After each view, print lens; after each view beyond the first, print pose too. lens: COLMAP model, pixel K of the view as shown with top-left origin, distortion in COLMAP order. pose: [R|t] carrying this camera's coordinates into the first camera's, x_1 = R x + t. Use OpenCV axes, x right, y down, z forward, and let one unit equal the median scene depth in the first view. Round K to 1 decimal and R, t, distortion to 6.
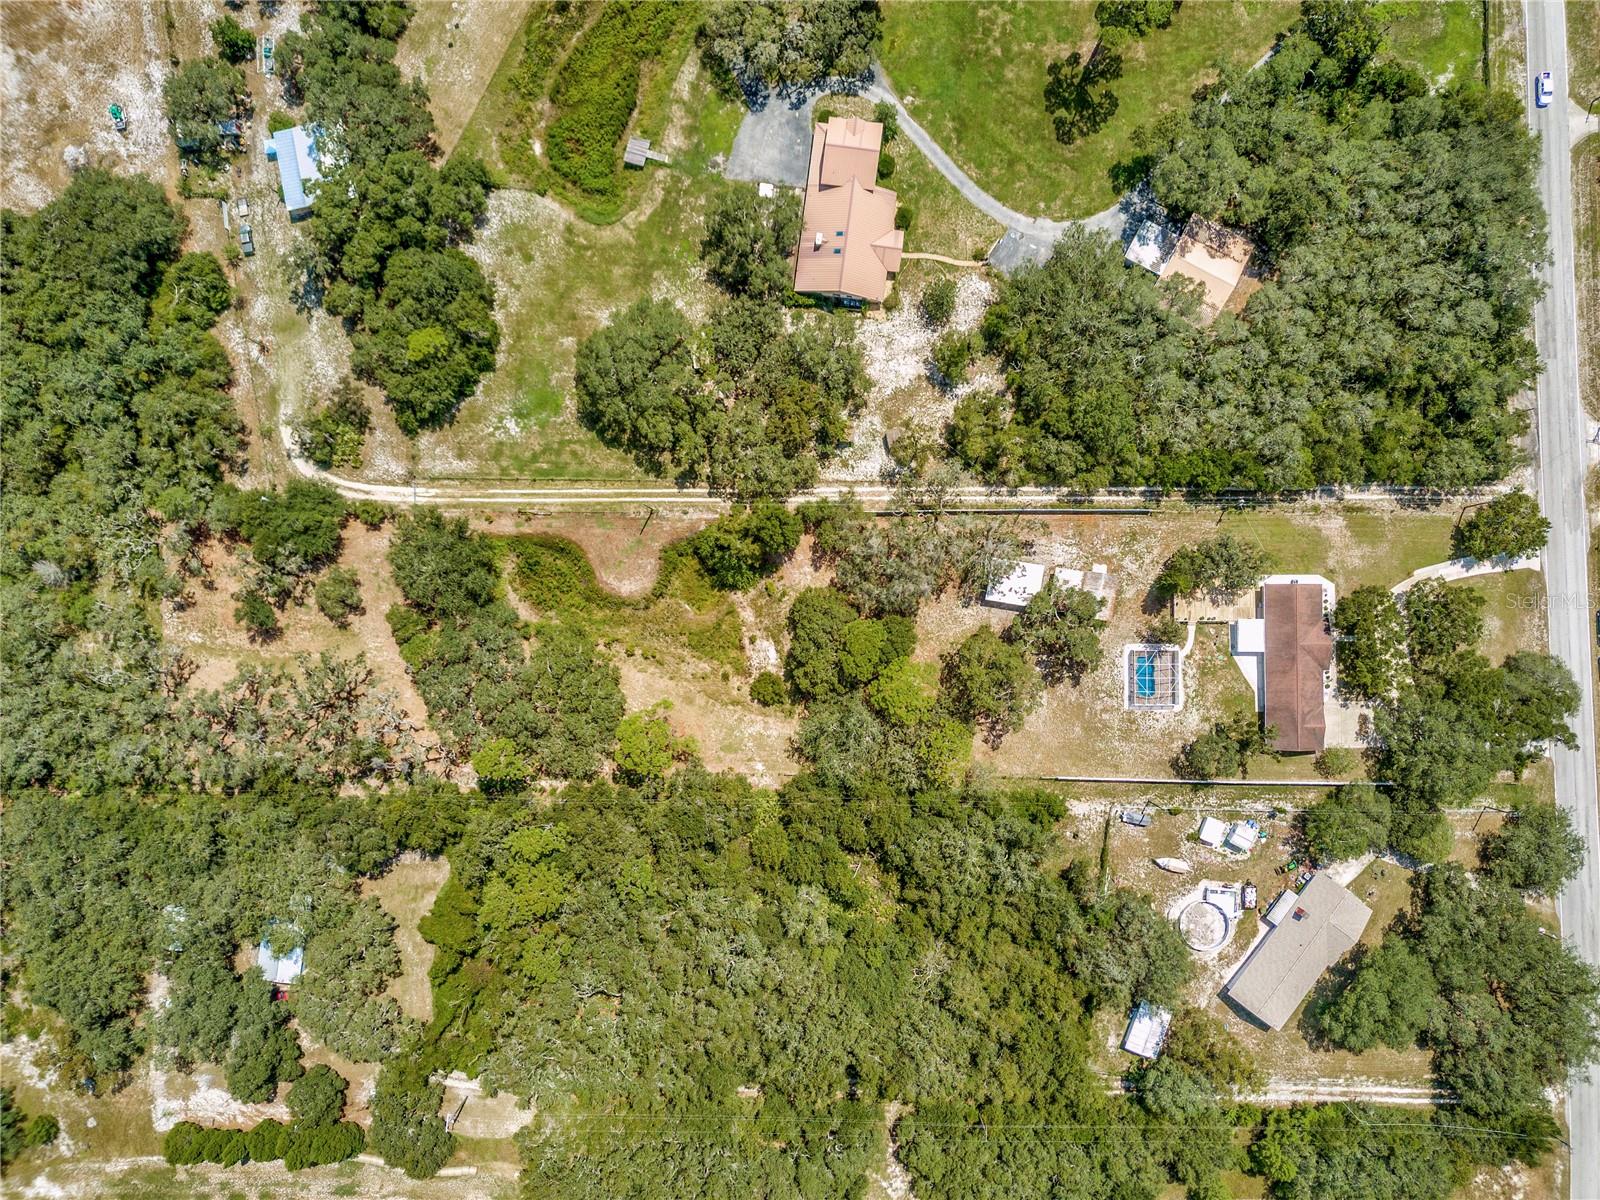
lens RADIAL K [[1195.2, 0, 806.8], [0, 1195.2, 592.6], [0, 0, 1]] dist [0.126997, -0.230387]
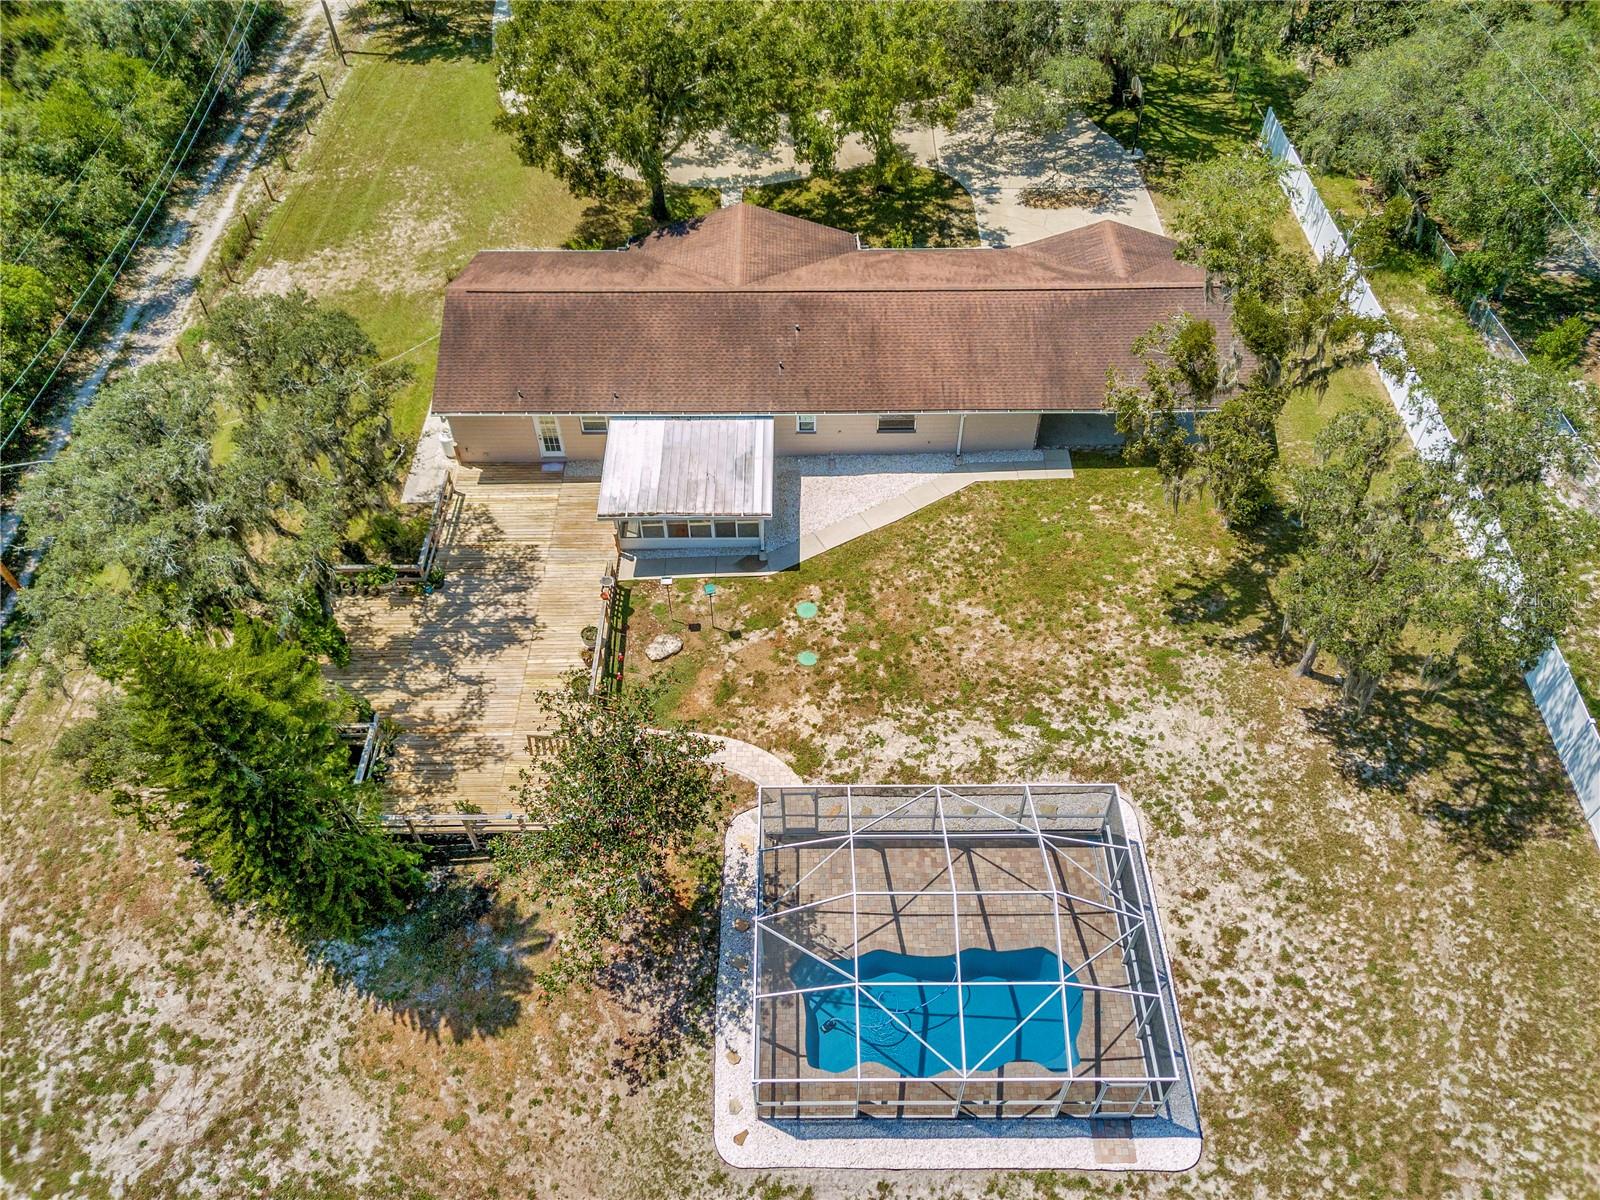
lens RADIAL K [[1195.2, 0, 806.8], [0, 1195.2, 592.6], [0, 0, 1]] dist [0.126997, -0.230387]
pose [[-0.004380, -0.757633, 0.652666, 0.224572], [0.999791, 0.009727, 0.018002, 0.050188], [-0.019987, 0.652608, 0.757432, 0.858735]]
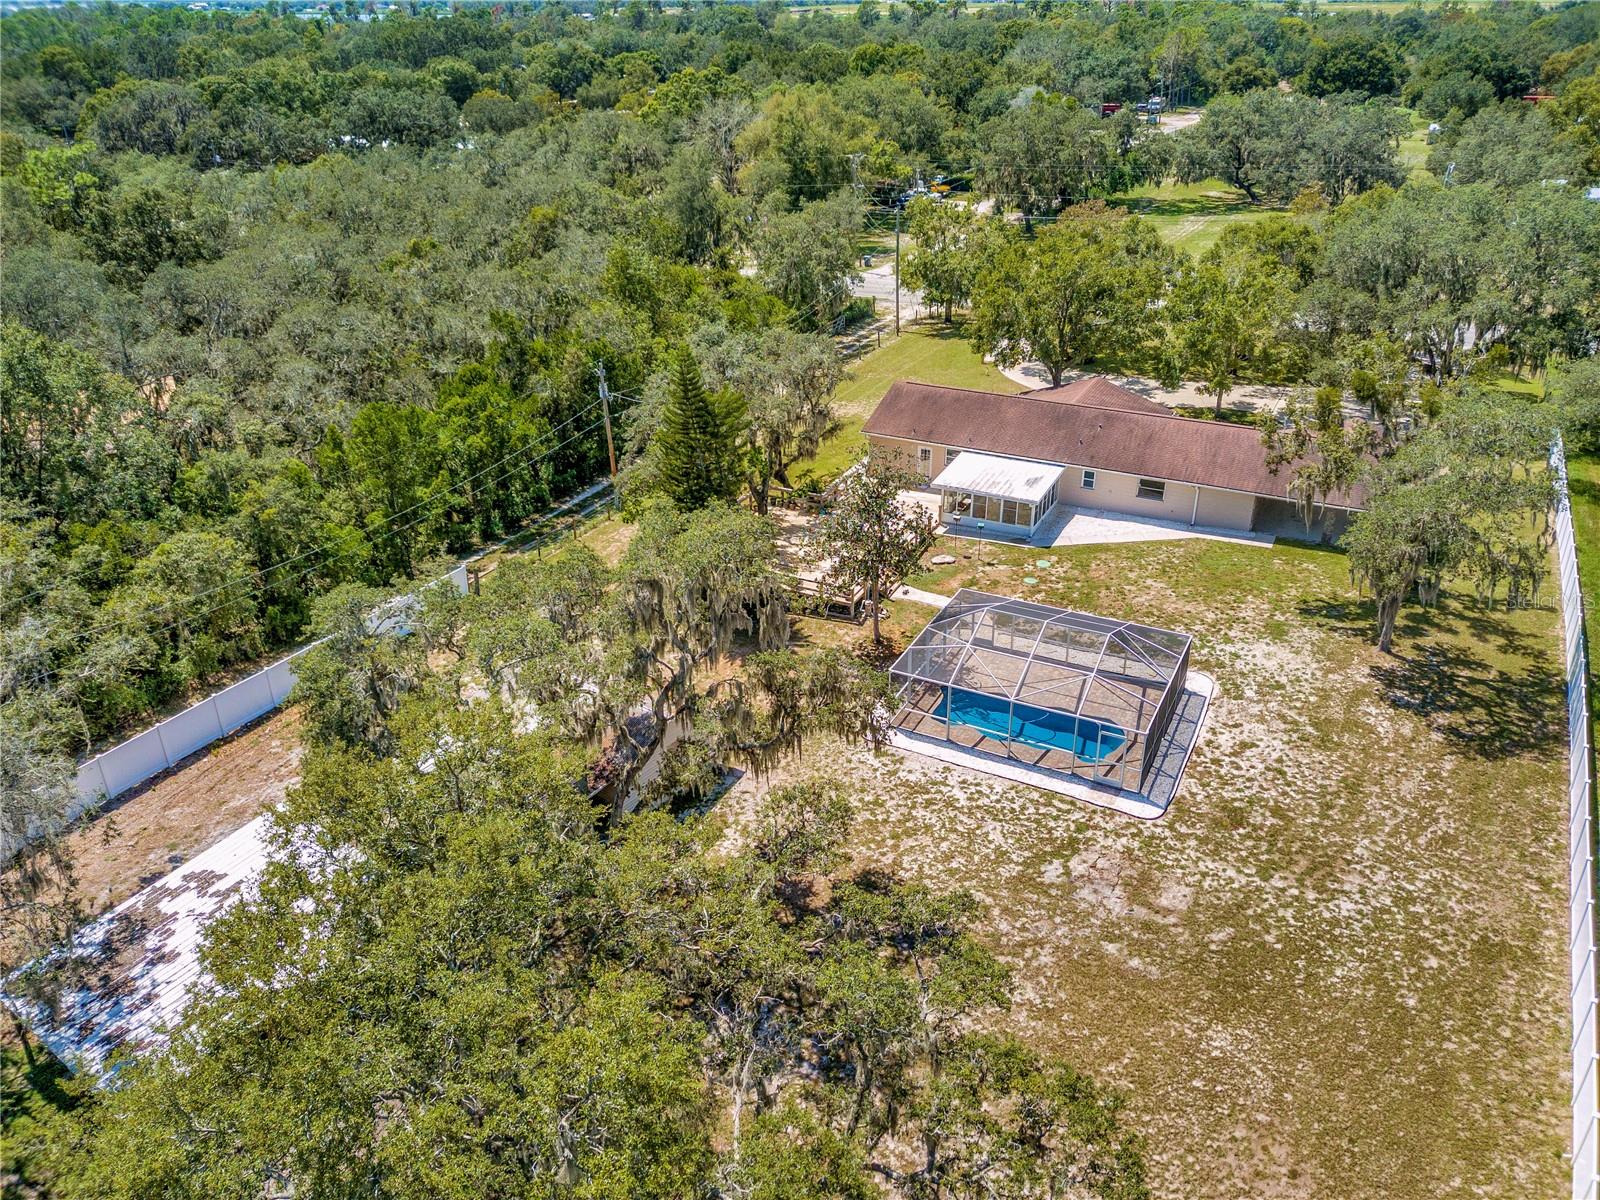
lens RADIAL K [[1195.2, 0, 806.8], [0, 1195.2, 592.6], [0, 0, 1]] dist [0.126997, -0.230387]
pose [[0.457508, -0.412951, 0.787501, 0.100359], [0.889172, 0.220172, -0.401121, 0.116518], [-0.007743, 0.883740, 0.467914, 0.877796]]
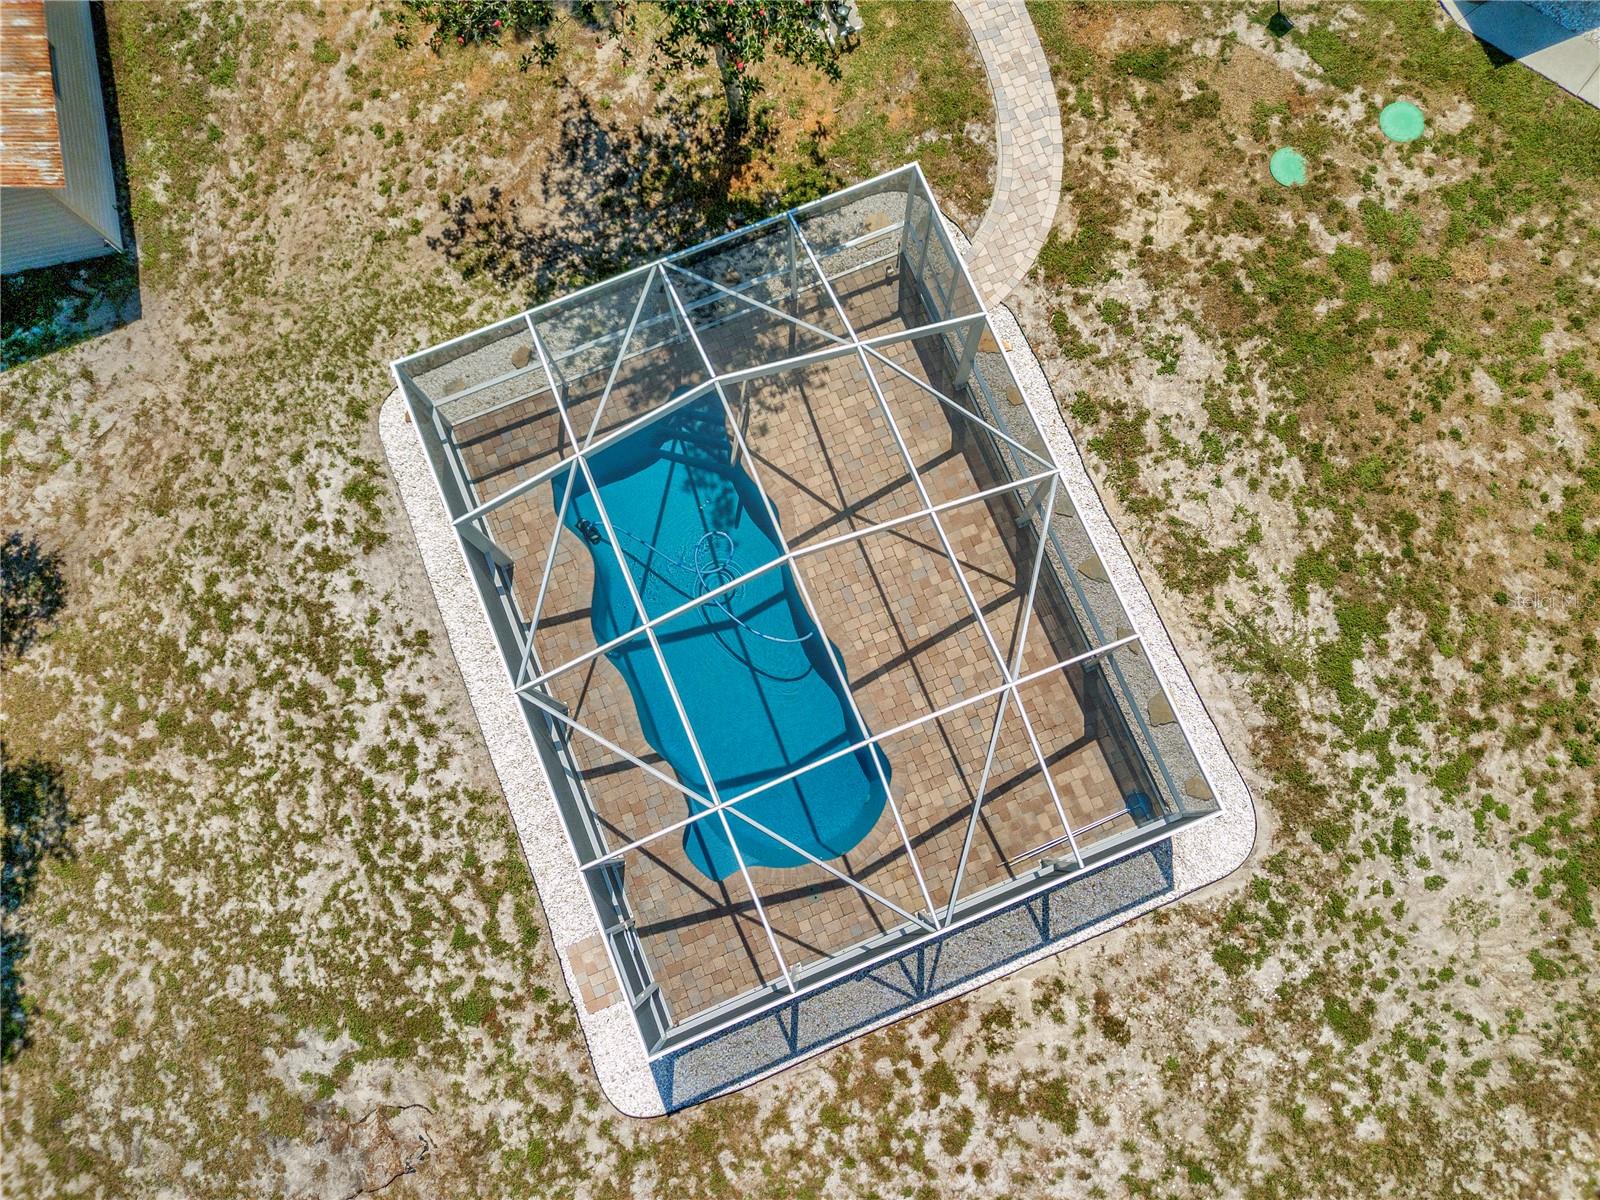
lens RADIAL K [[1195.2, 0, 806.8], [0, 1195.2, 592.6], [0, 0, 1]] dist [0.126997, -0.230387]
pose [[0.924616, -0.376283, 0.059124, 0.283301], [0.380853, 0.910878, -0.158910, 0.082431], [0.005941, 0.169448, 0.985521, 0.916971]]
